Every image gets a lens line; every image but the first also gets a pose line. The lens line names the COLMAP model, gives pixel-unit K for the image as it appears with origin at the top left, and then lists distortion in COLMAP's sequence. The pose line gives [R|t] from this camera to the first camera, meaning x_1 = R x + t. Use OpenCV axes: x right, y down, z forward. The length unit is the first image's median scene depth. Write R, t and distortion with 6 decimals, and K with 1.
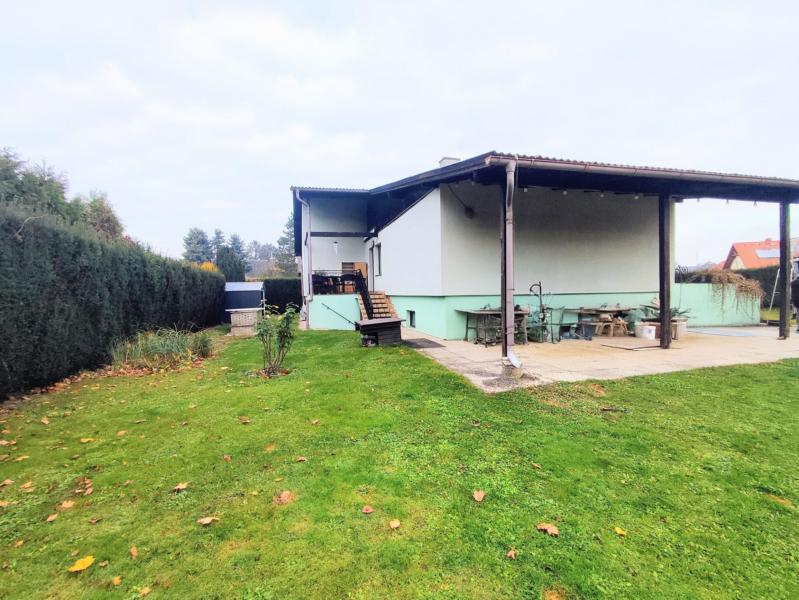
lens RADIAL K [[359.6, 0, 399.5], [0, 359.6, 300.0], [0, 0, 1]] dist [-0.000437, 0.000190]
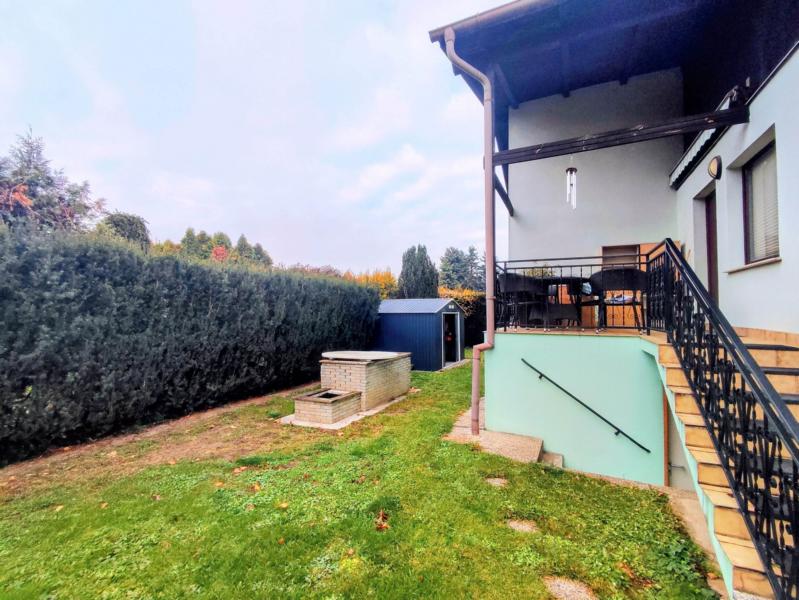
lens RADIAL K [[359.6, 0, 399.5], [0, 359.6, 300.0], [0, 0, 1]] dist [-0.000437, 0.000190]
pose [[0.755214, -0.000105, -0.655478, -0.078693], [-0.035655, 0.998513, -0.041241, -0.025102], [0.654508, 0.054517, 0.754087, 0.622048]]
